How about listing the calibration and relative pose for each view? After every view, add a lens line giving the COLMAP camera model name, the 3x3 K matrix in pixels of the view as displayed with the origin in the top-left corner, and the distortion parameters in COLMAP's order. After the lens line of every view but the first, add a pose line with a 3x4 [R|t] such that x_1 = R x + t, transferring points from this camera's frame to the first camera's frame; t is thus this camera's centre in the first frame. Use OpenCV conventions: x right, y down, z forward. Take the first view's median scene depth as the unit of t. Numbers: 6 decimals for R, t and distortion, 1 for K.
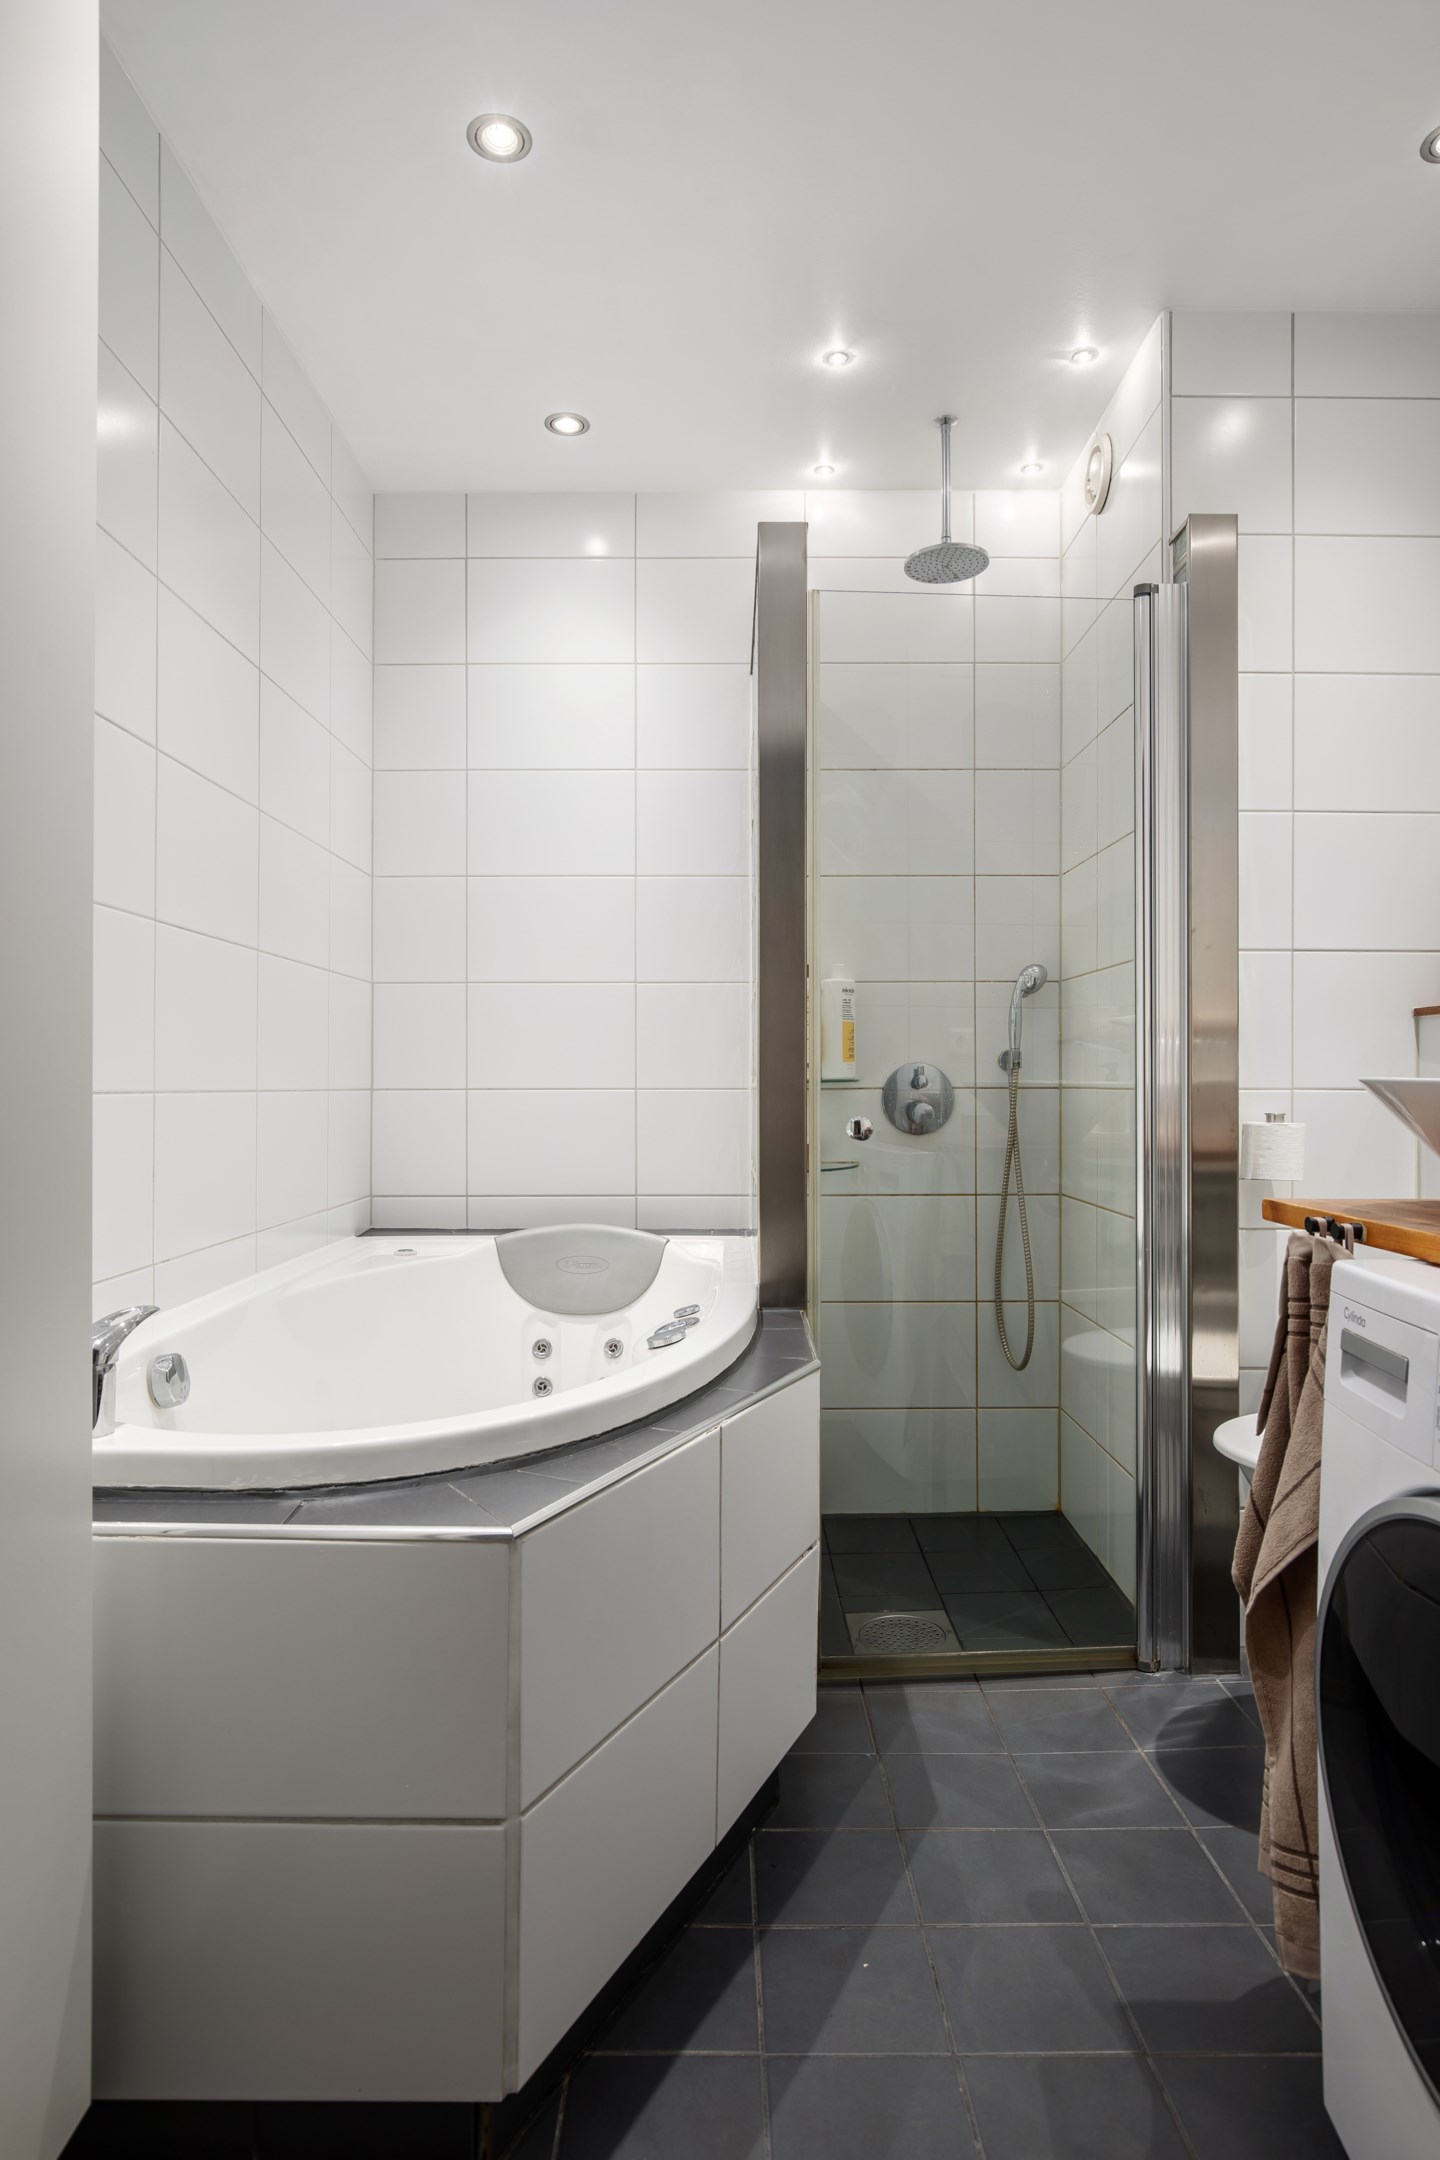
lens RADIAL K [[1211.3, 0, 720.0], [0, 1211.3, 1080.0], [0, 0, 1]] dist [-0.006028, -0.000327]
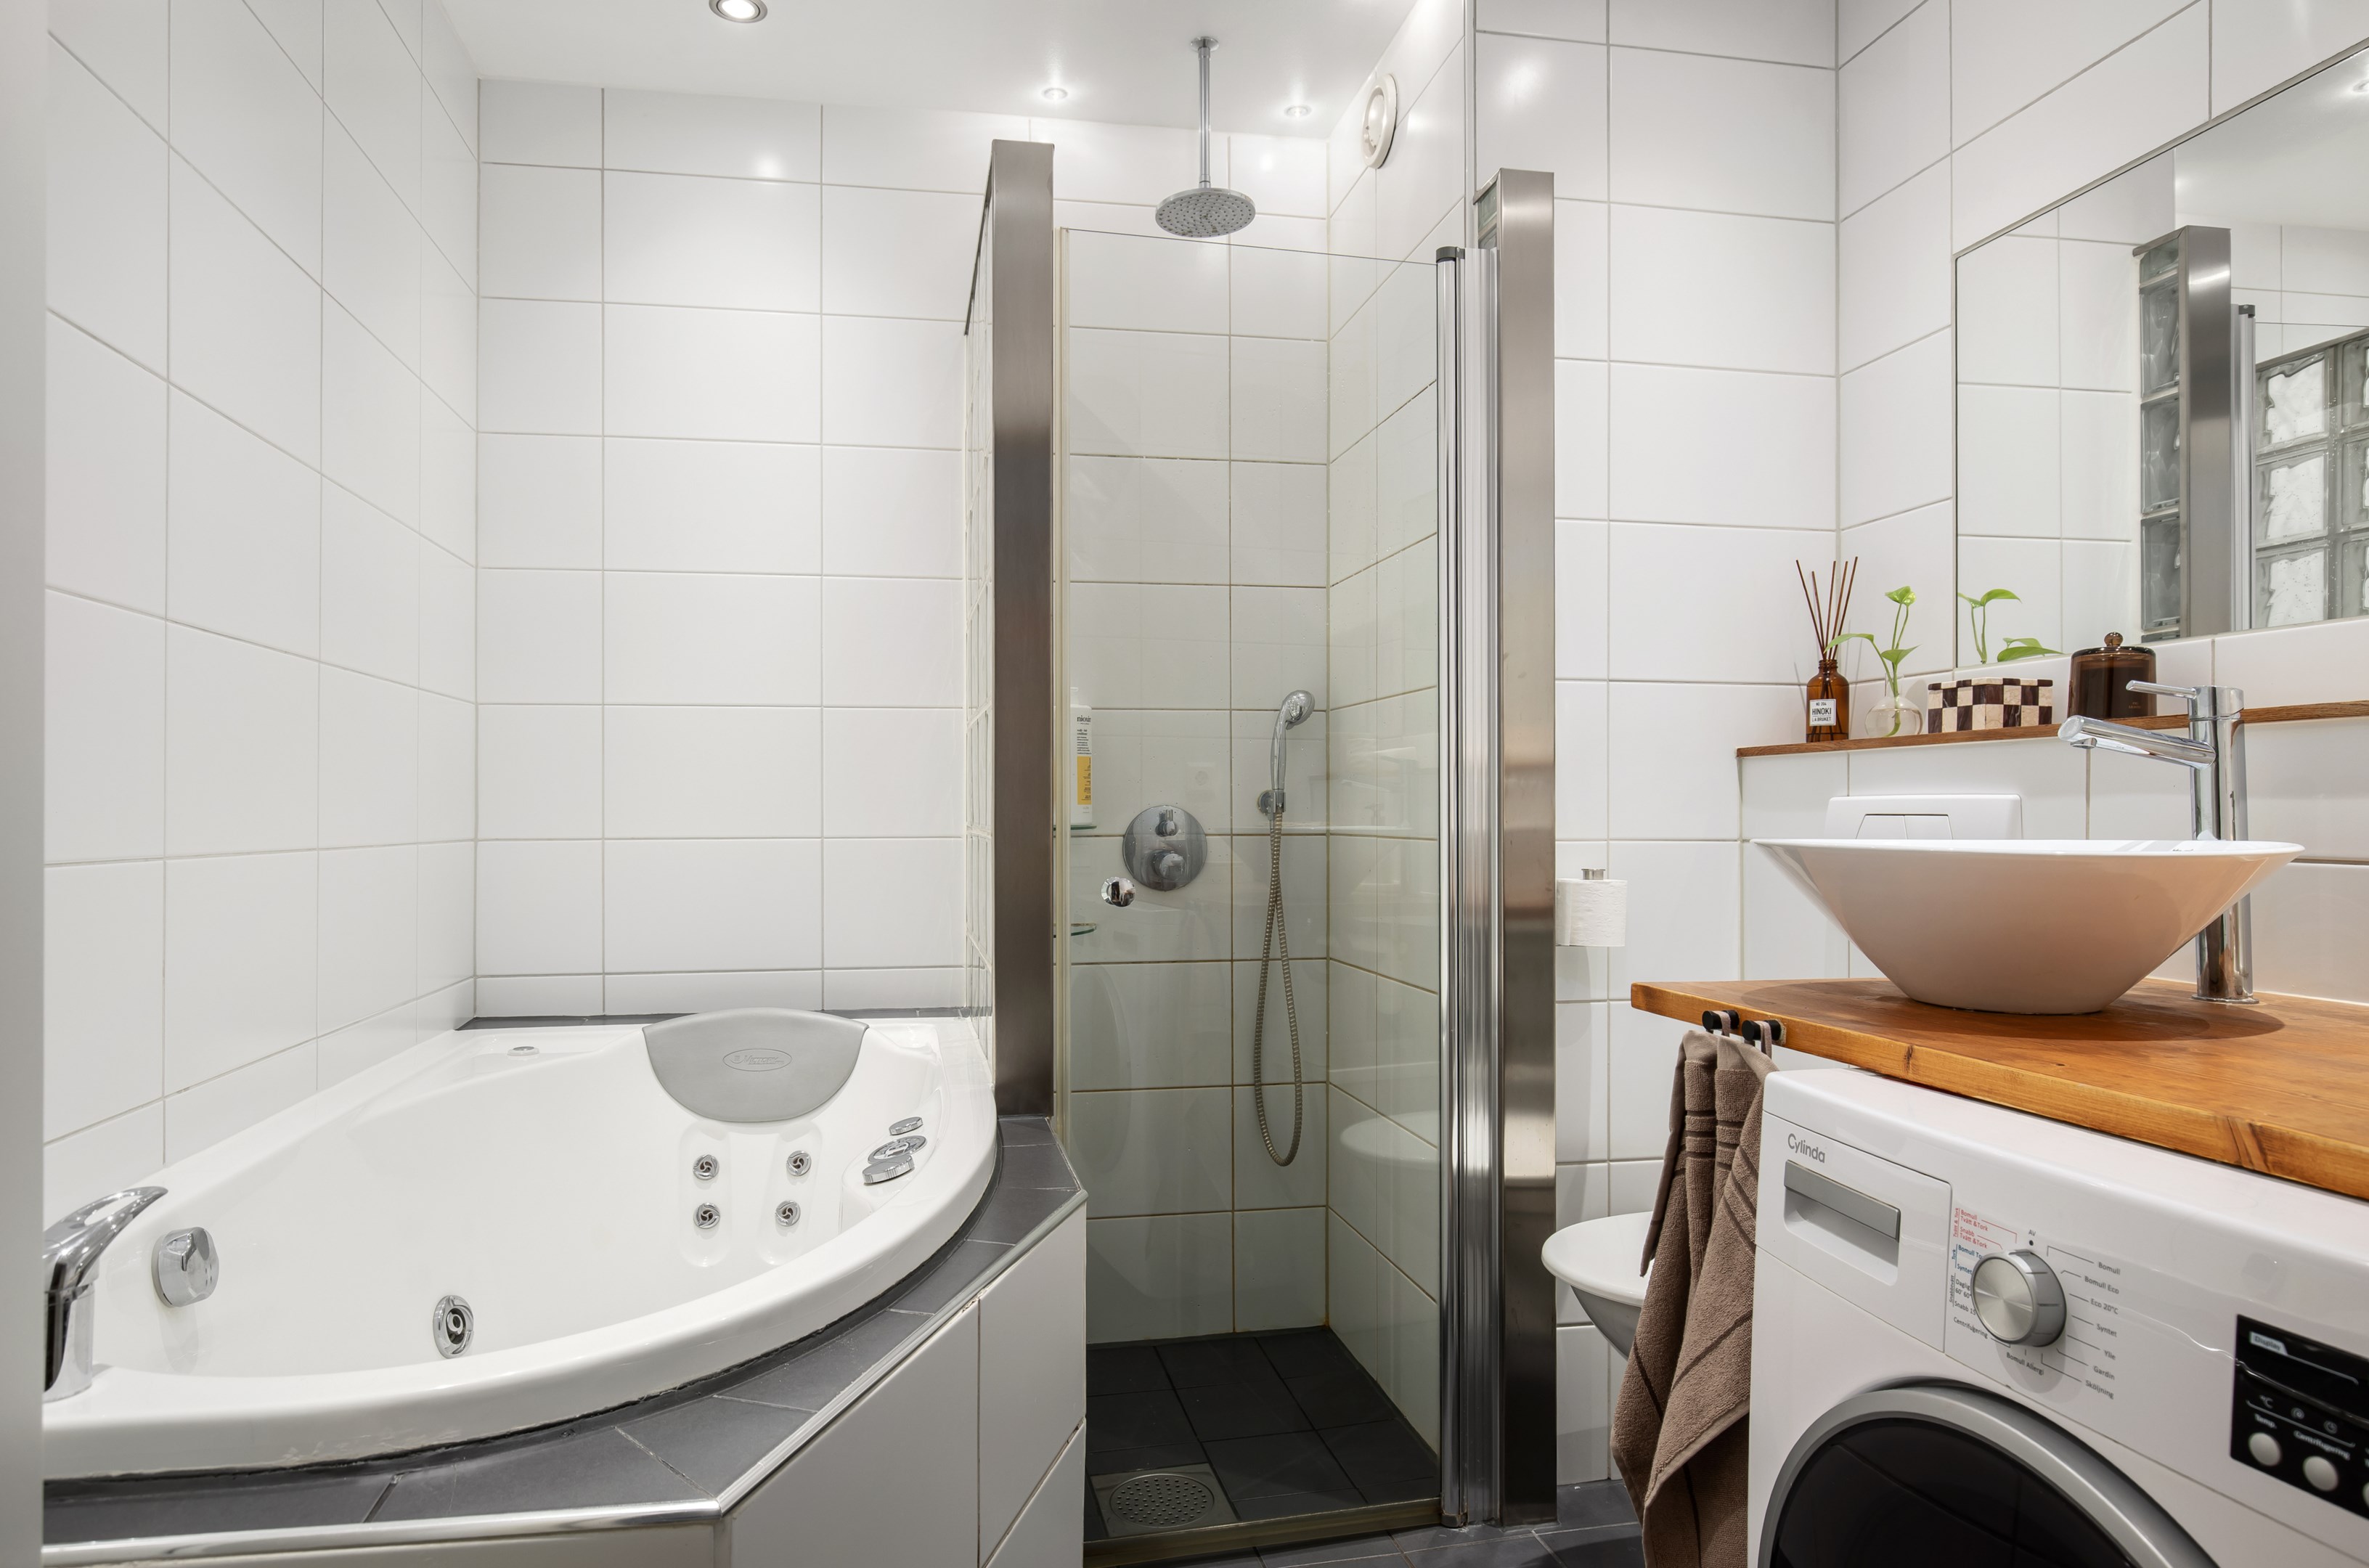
lens RADIAL K [[1370.8, 0, 1118.9], [0, 1370.8, 805.0], [0, 0, 1]] dist [-0.003505, 0.000420]
pose [[0.986224, -0.001788, 0.165403, -0.035004], [0.002655, 0.999984, -0.005026, -0.013114], [-0.165391, 0.005396, 0.986213, 0.085133]]
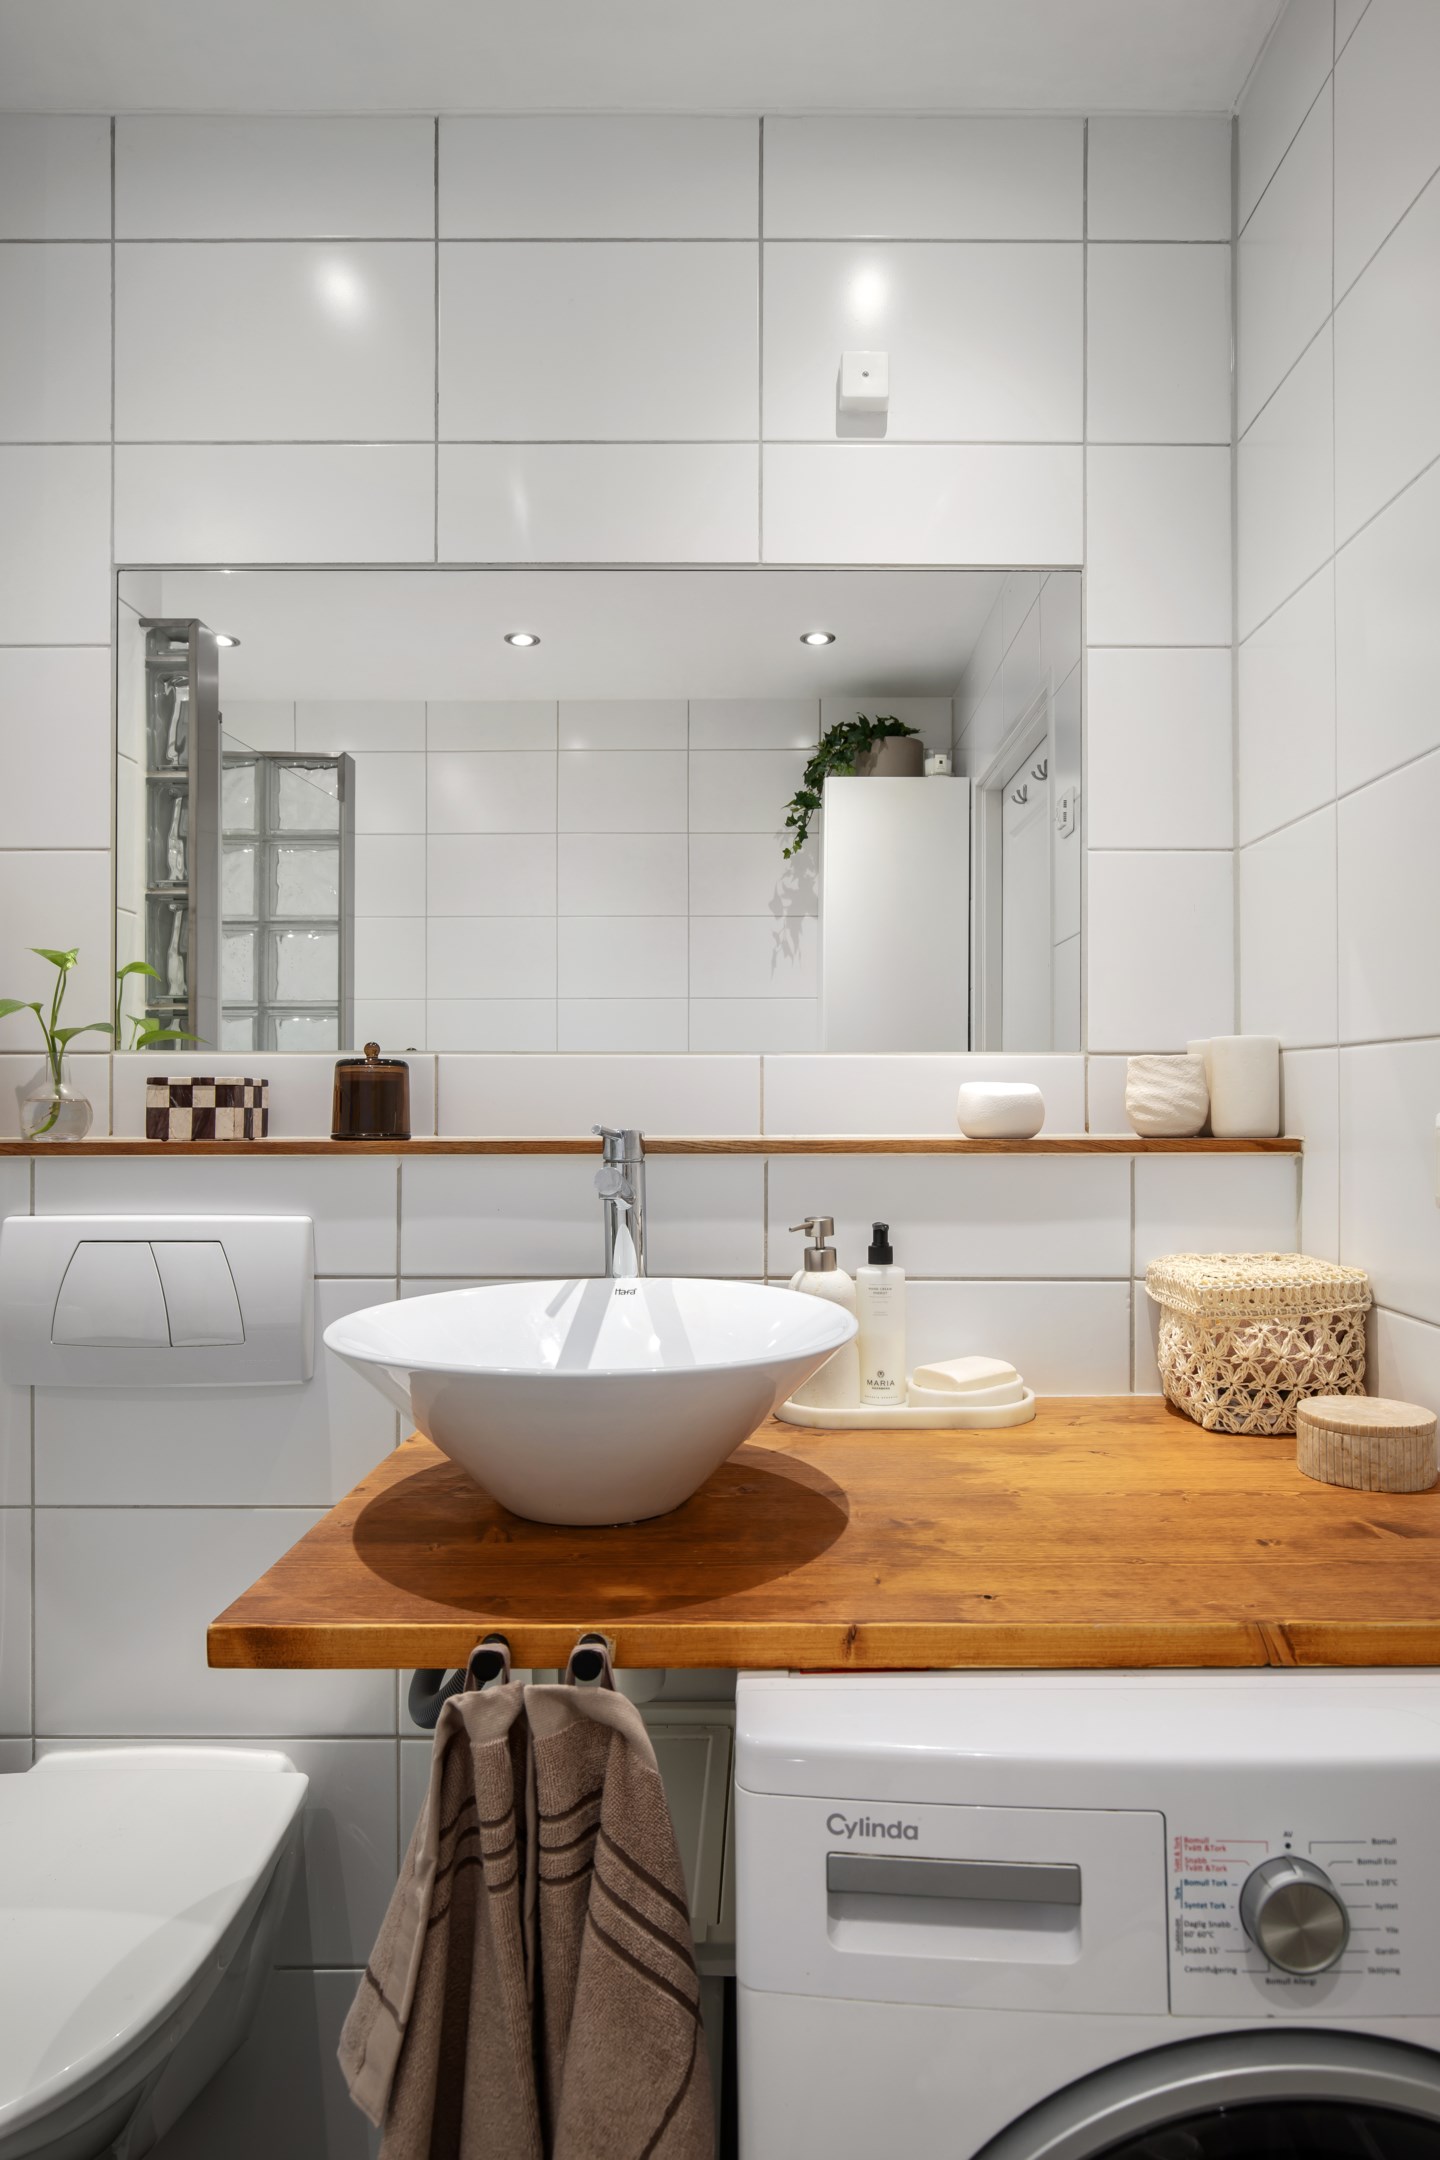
lens RADIAL K [[1248.1, 0, 720.0], [0, 1248.1, 1080.0], [0, 0, 1]] dist [0.000942, 0.001776]
pose [[-0.006229, 0.003680, 0.999974, -0.043615], [0.002418, 0.999990, -0.003665, -0.080718], [-0.999978, 0.002395, -0.006238, 0.511518]]
